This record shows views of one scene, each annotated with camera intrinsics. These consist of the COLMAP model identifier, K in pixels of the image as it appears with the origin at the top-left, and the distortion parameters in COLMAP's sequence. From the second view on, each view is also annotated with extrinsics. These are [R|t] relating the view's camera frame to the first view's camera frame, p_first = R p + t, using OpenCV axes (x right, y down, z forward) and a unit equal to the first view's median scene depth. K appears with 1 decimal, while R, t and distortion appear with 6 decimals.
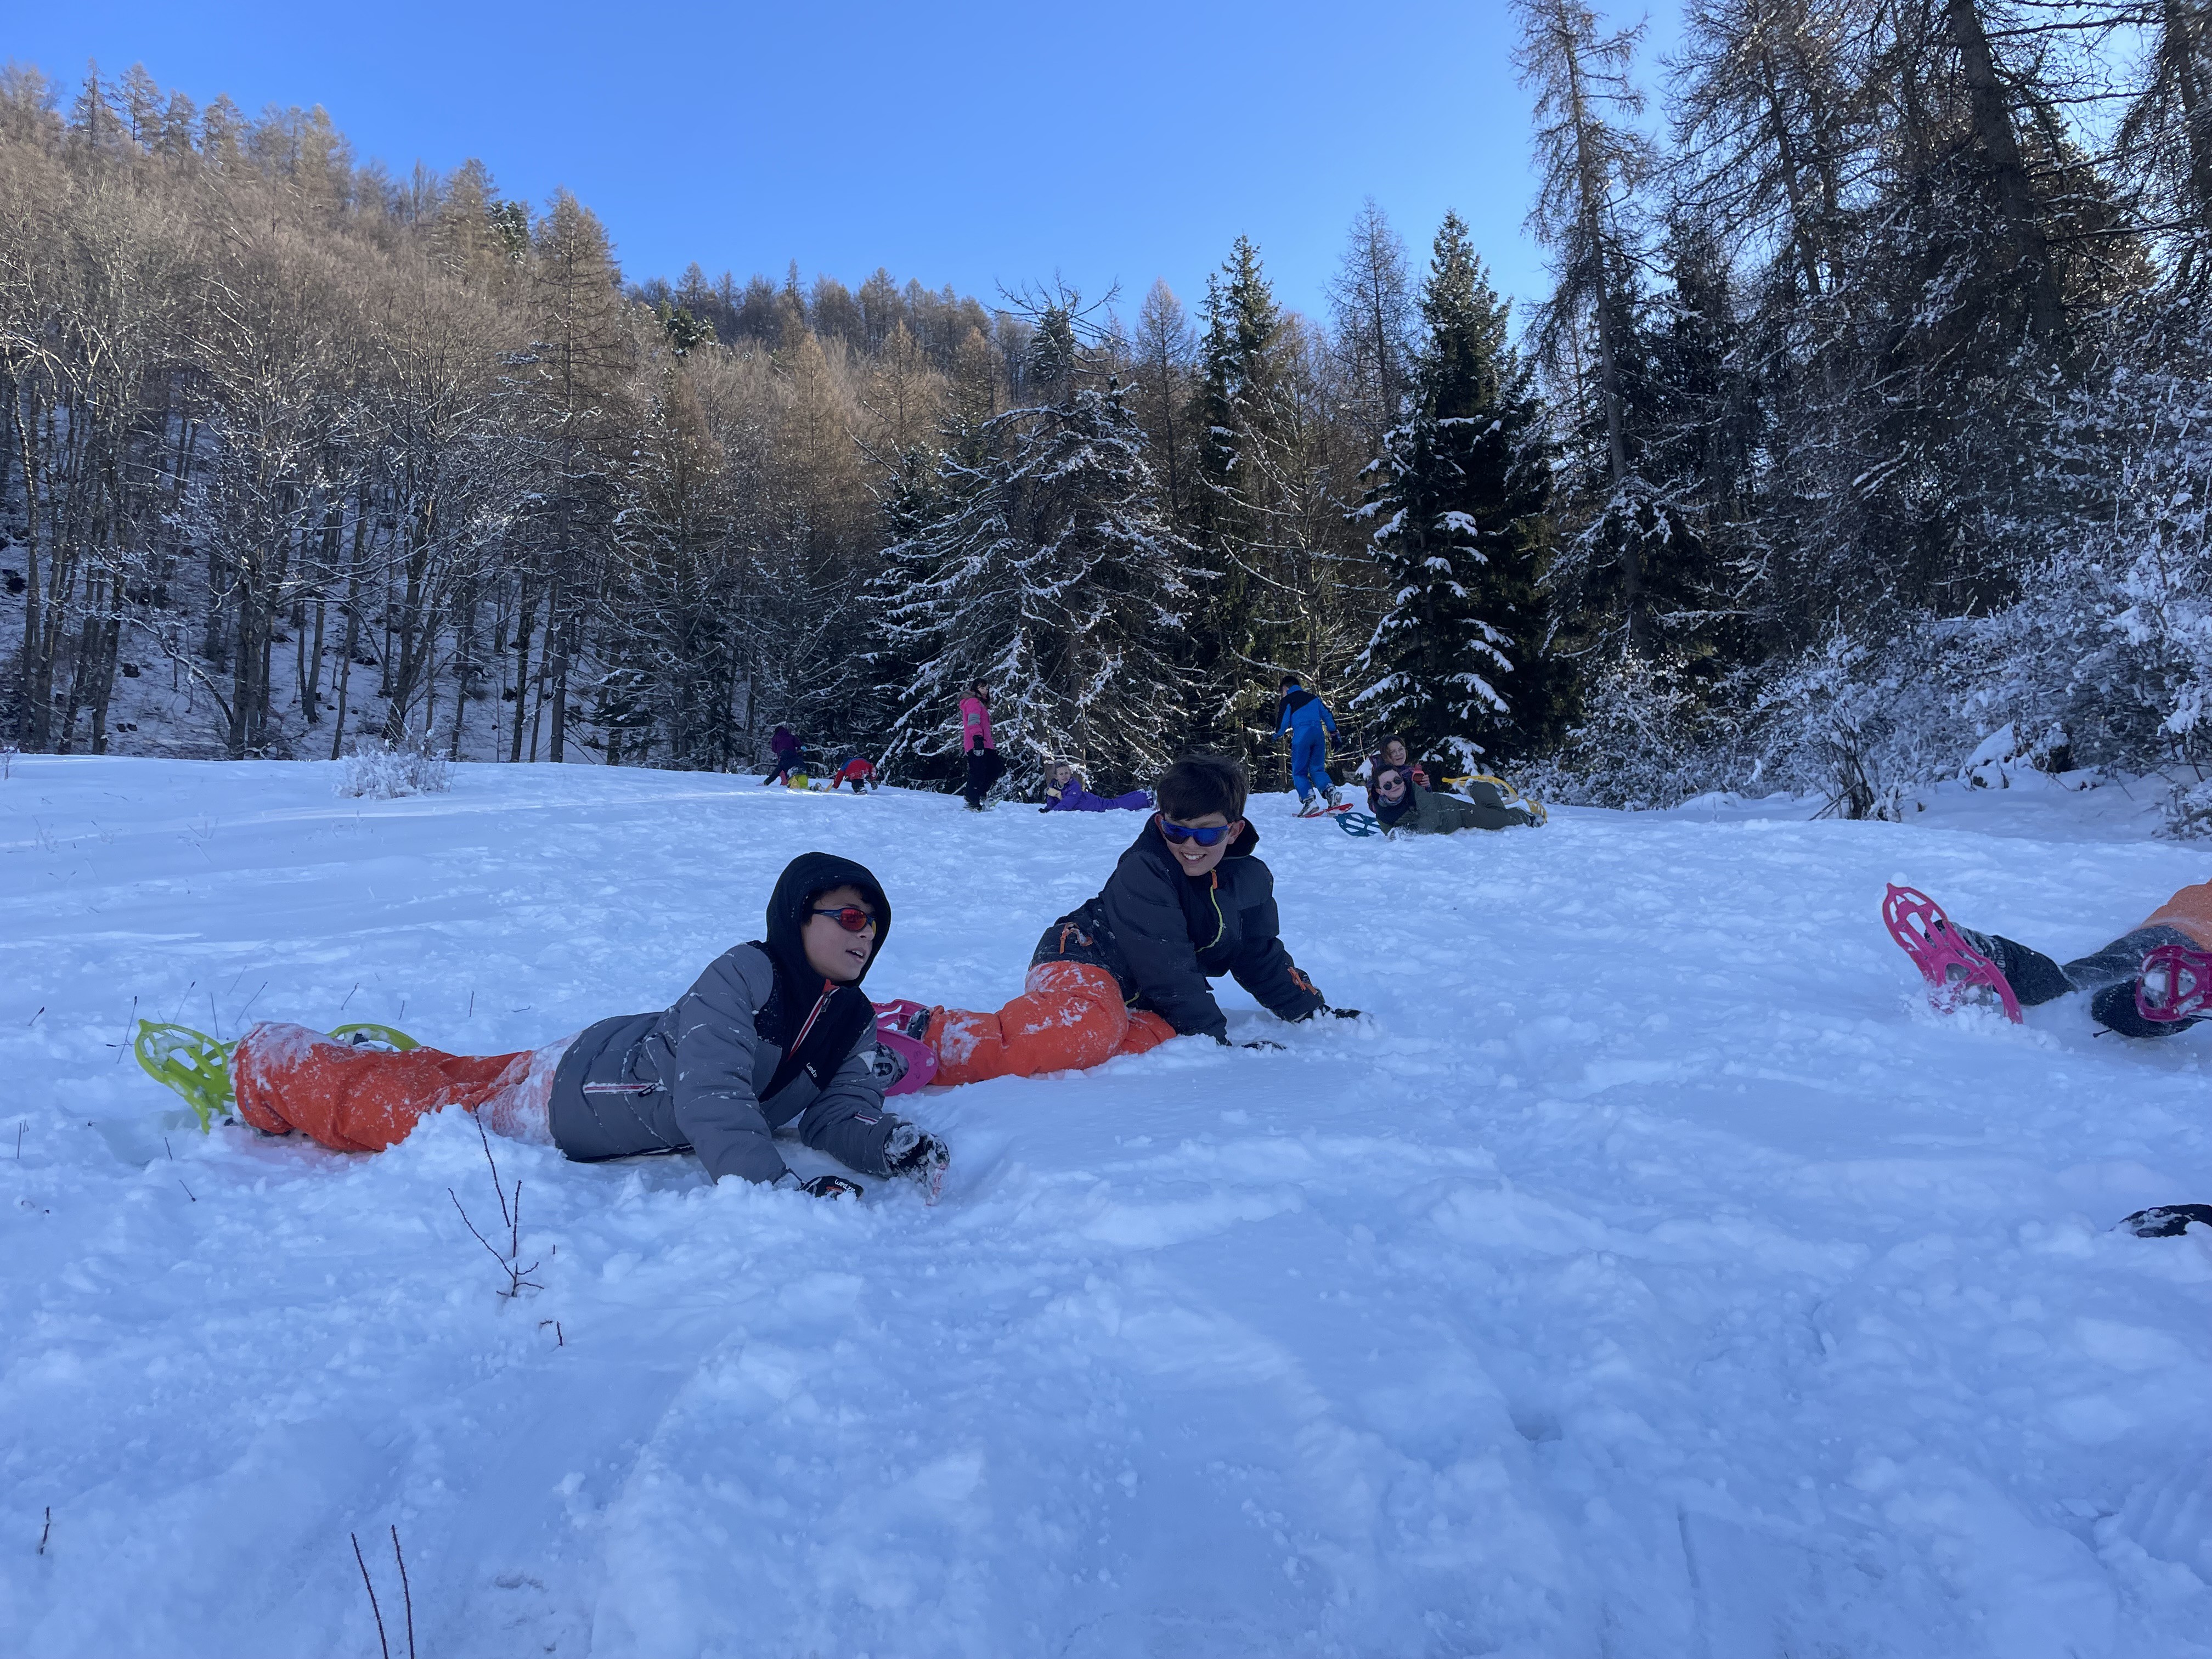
lens RADIAL K [[1671.6, 0, 1118.7], [0, 1671.6, 831.4], [0, 0, 1]] dist [0.098790, -0.124308]
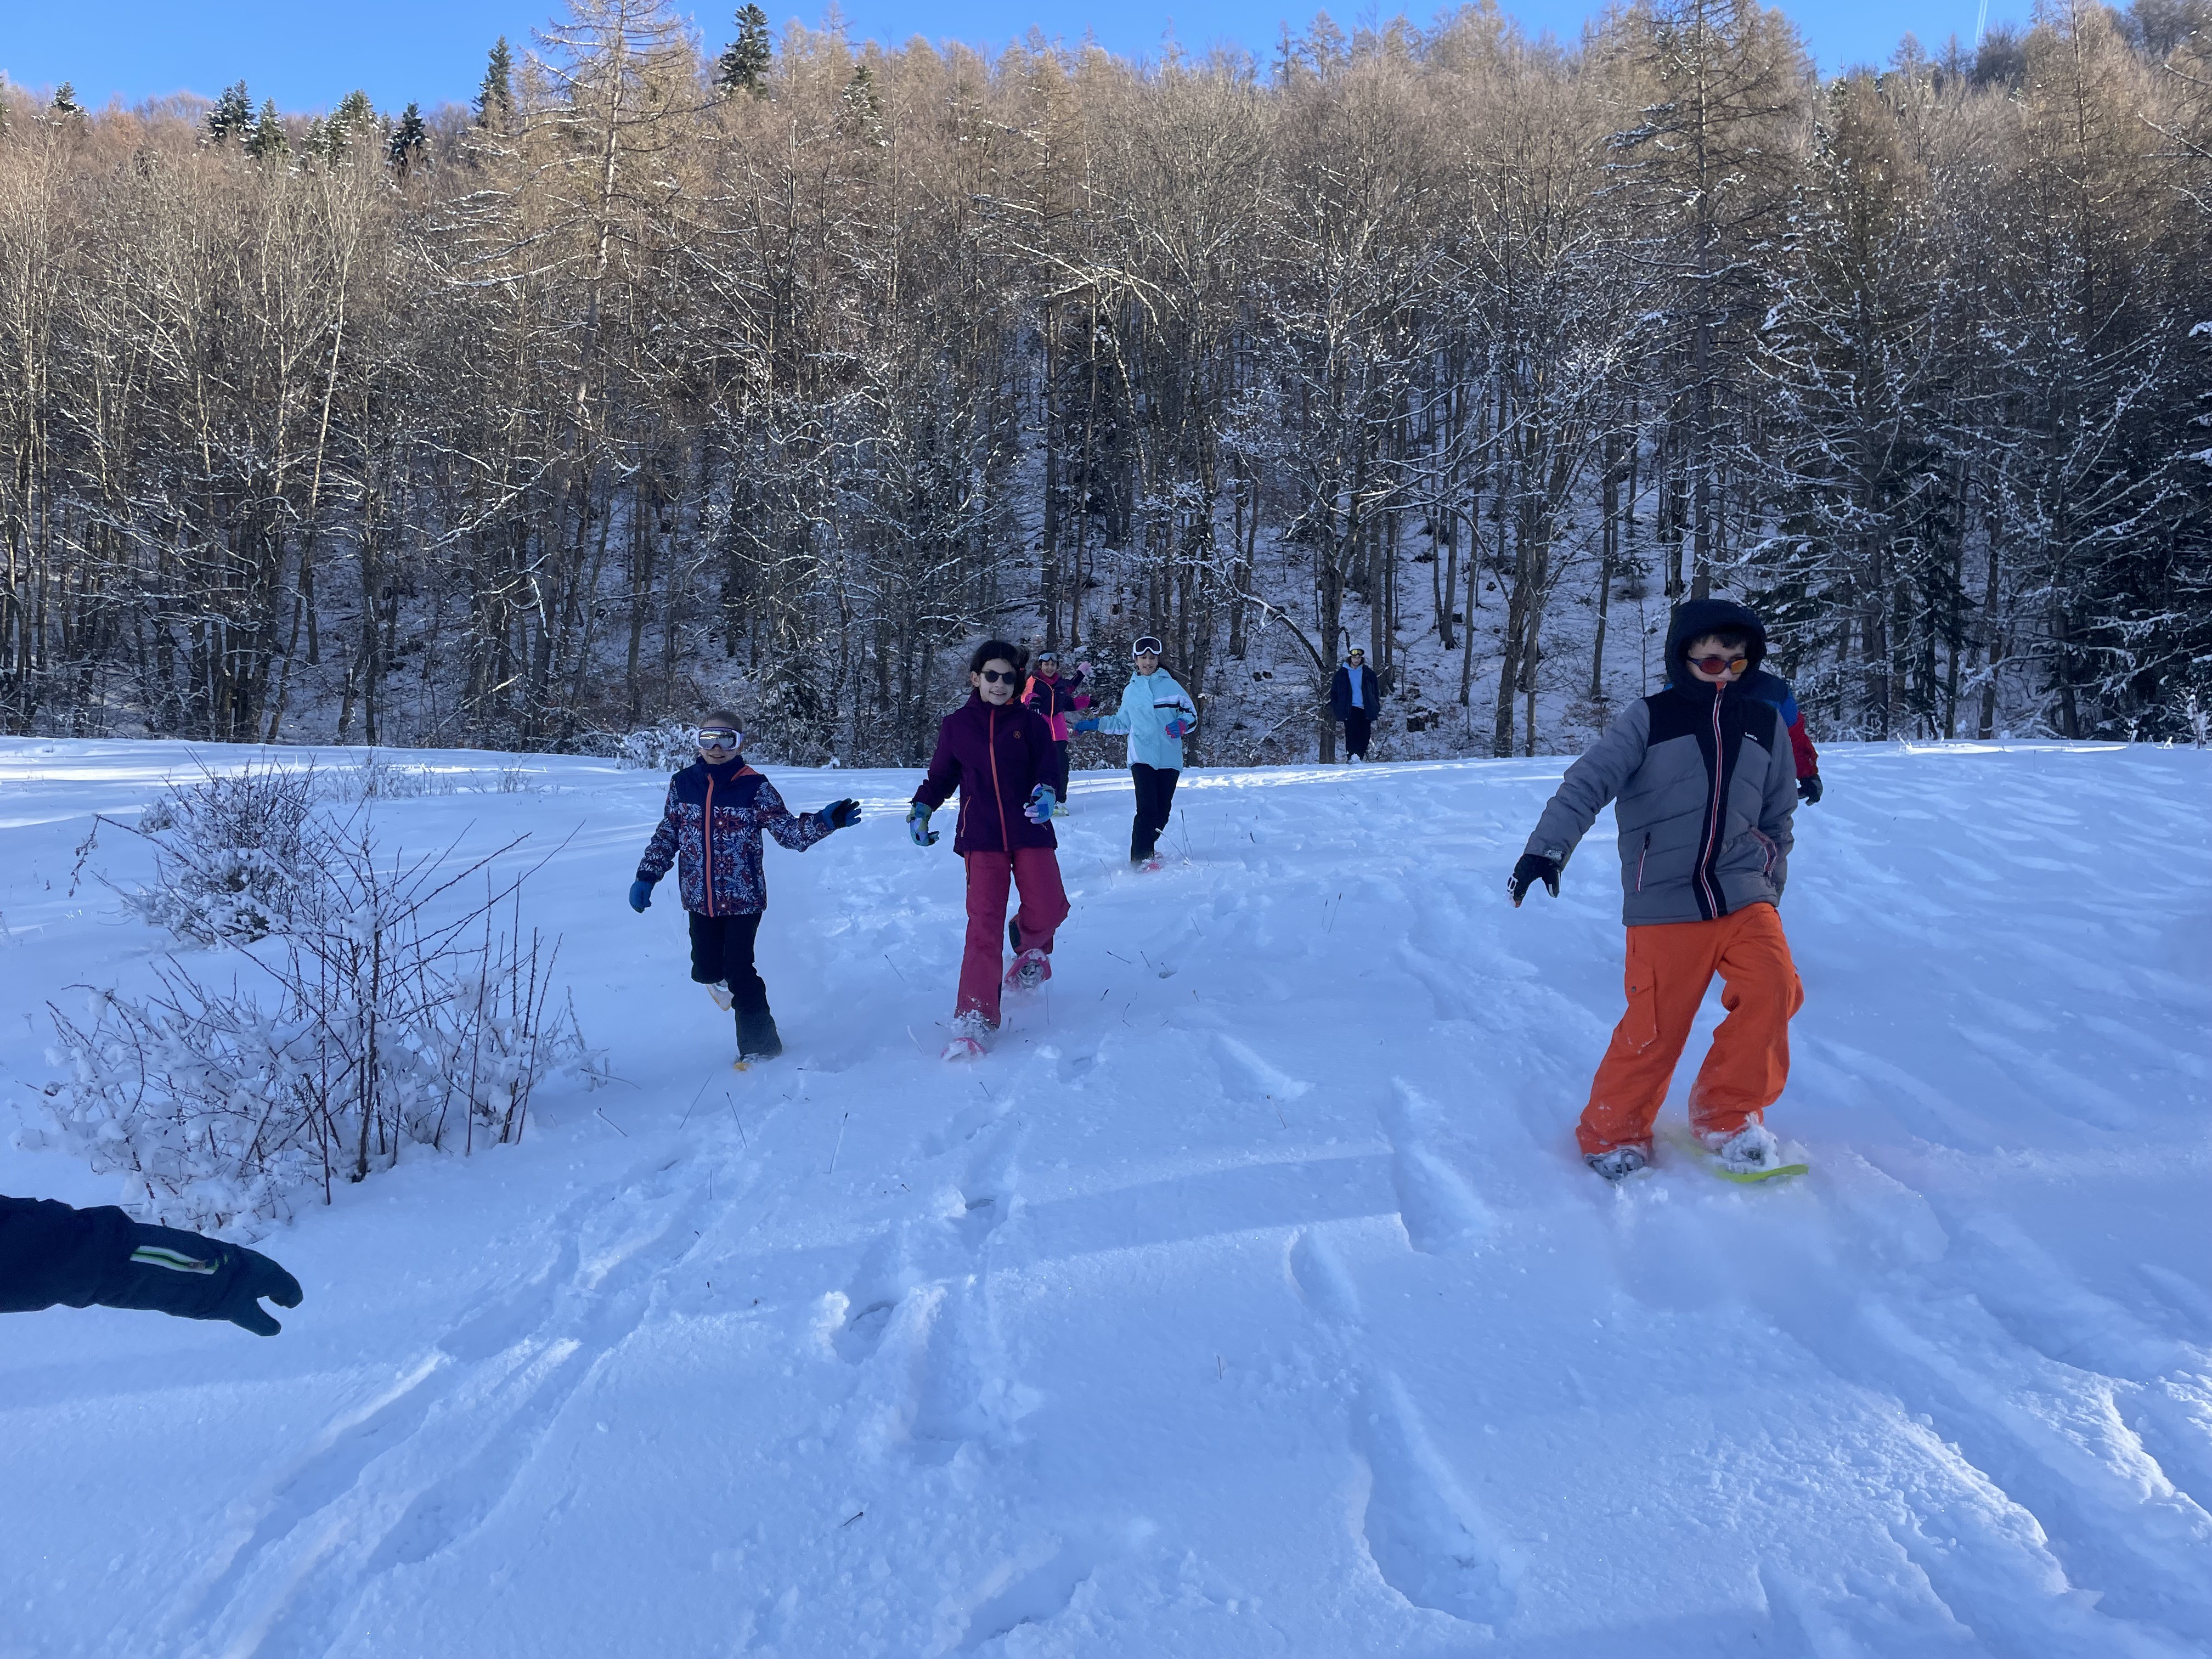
lens RADIAL K [[1671.6, 0, 1120.0], [0, 1671.6, 817.8], [0, 0, 1]] dist [0.098790, -0.124308]
pose [[0.763273, -0.028252, -0.645458, -0.078019], [0.065985, 0.997228, 0.034379, -0.032630], [0.642697, -0.068831, 0.763022, 0.398386]]
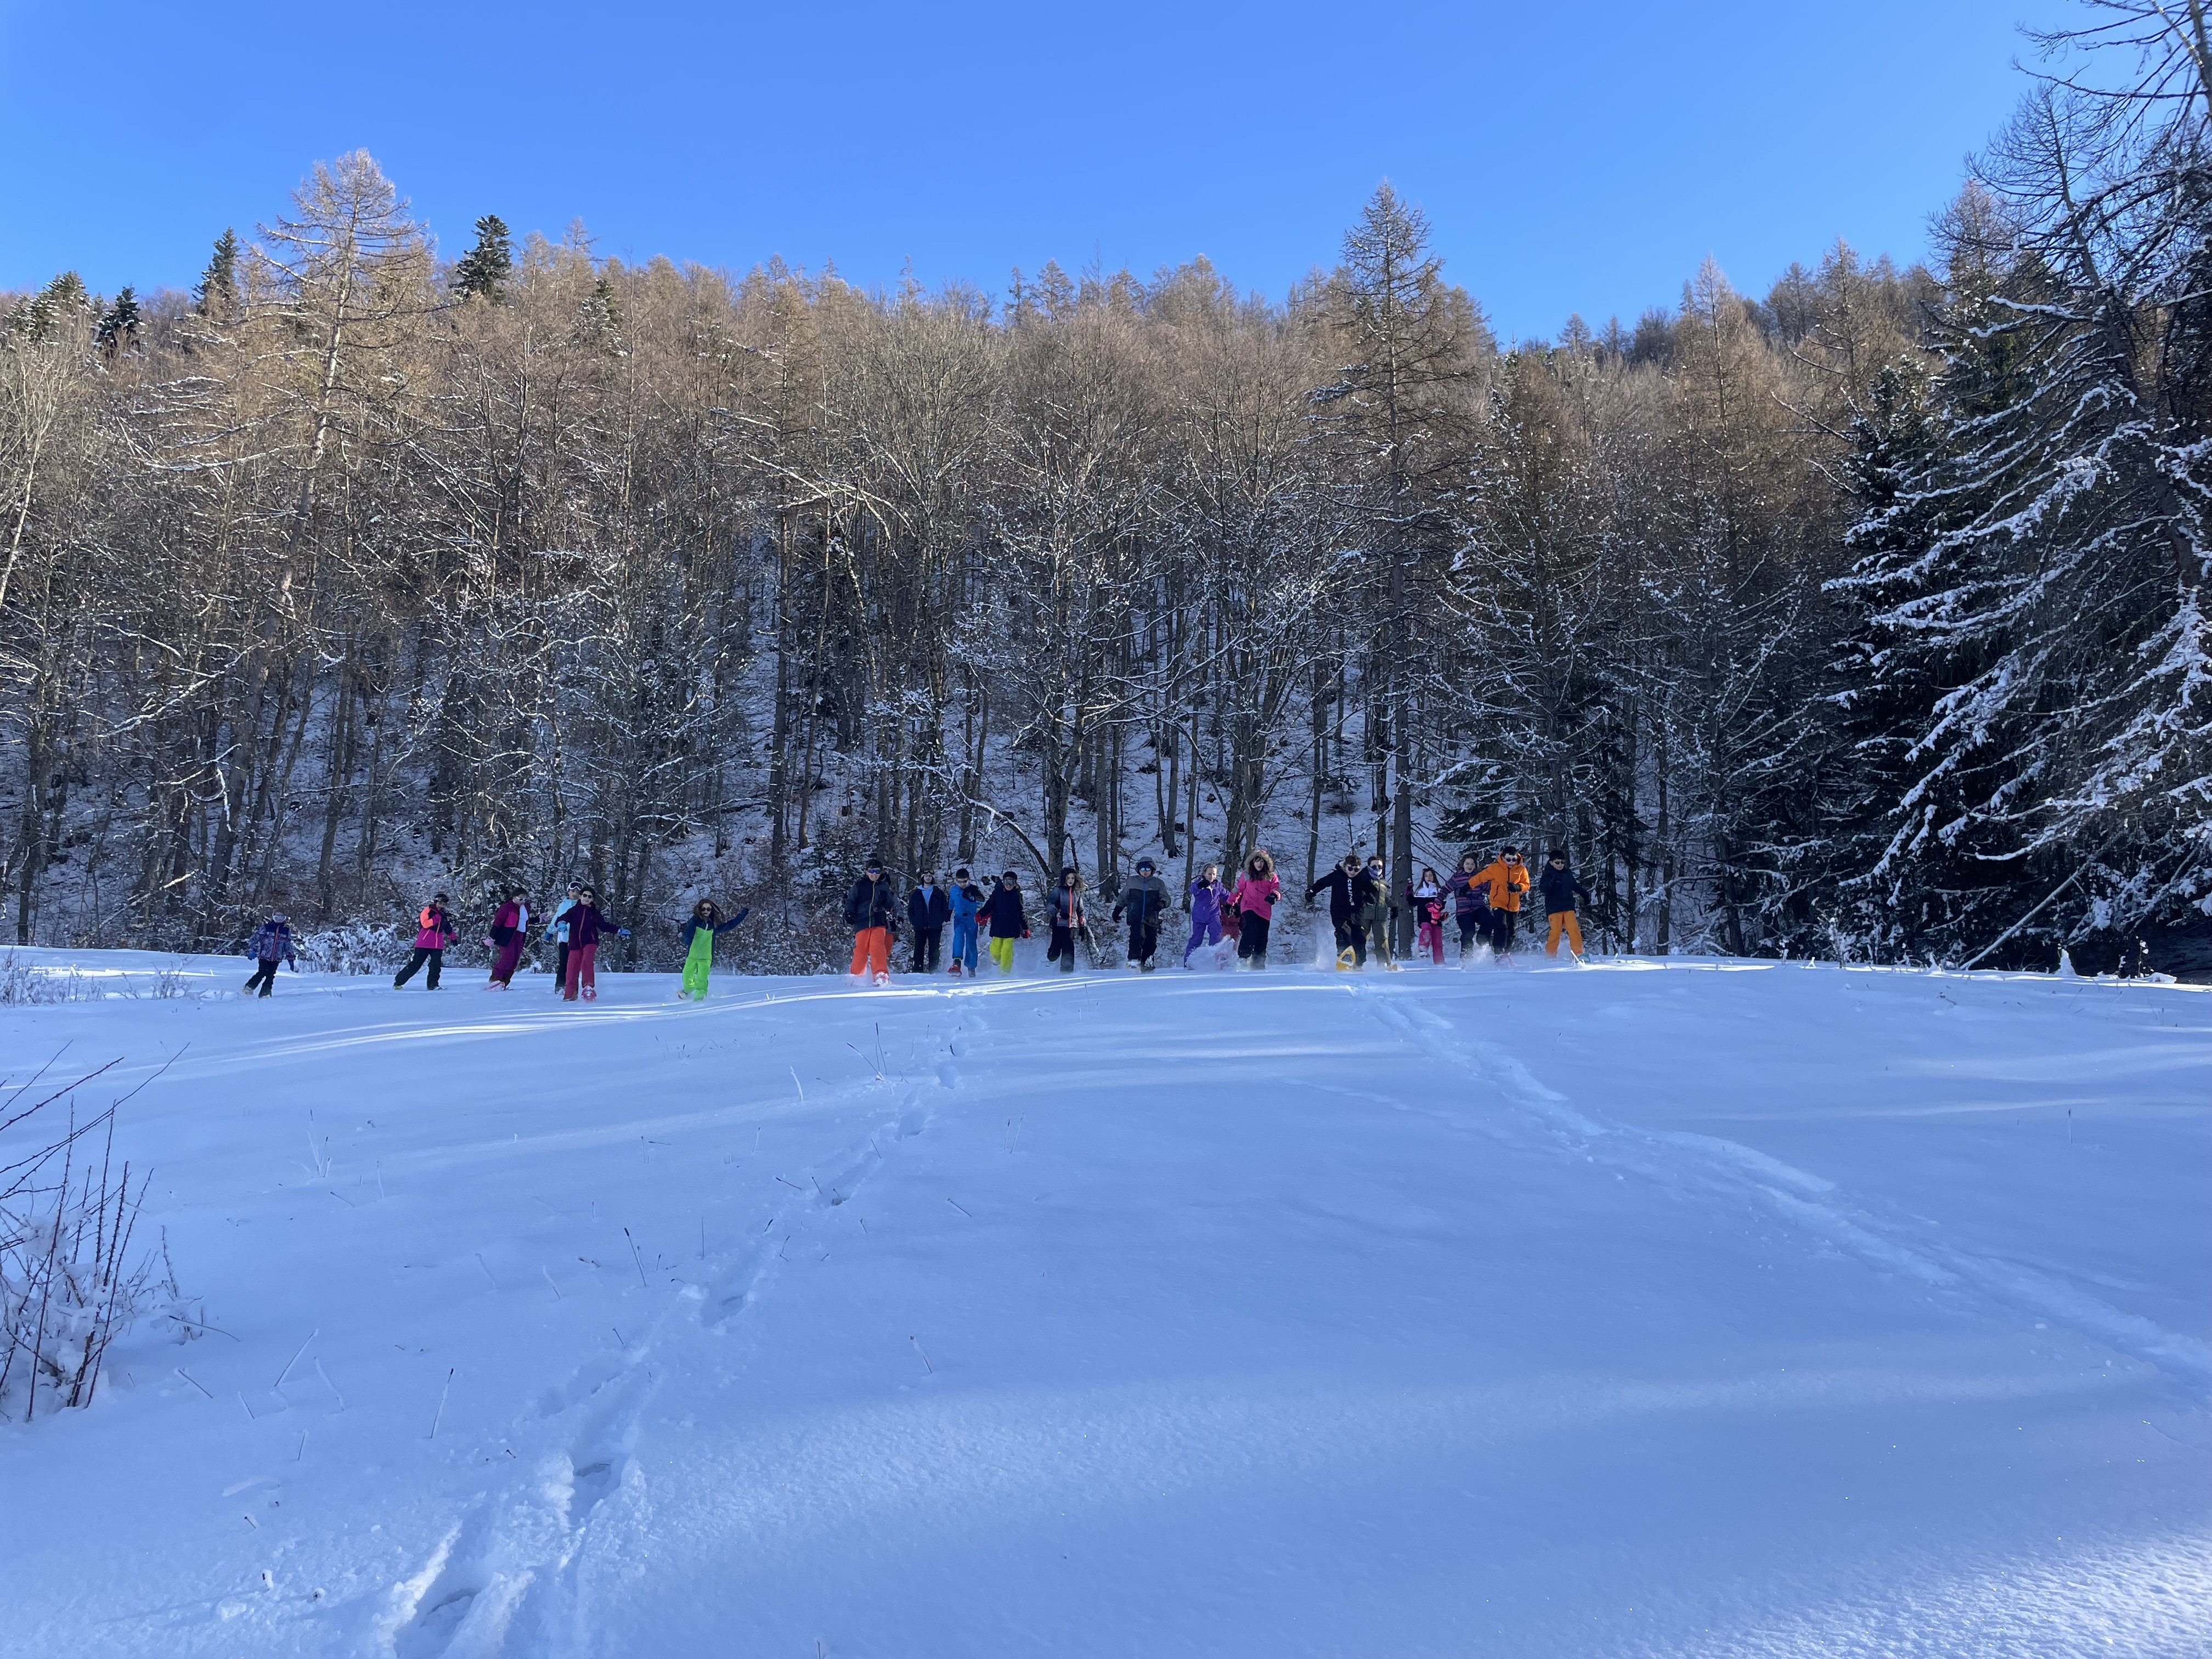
lens RADIAL K [[1671.6, 0, 1081.7], [0, 1671.6, 805.5], [0, 0, 1]] dist [0.098790, -0.124308]
pose [[0.844573, -0.093434, -0.527226, -0.074849], [0.056886, 0.994742, -0.085159, -0.033477], [0.532410, 0.041931, 0.845447, 0.401203]]
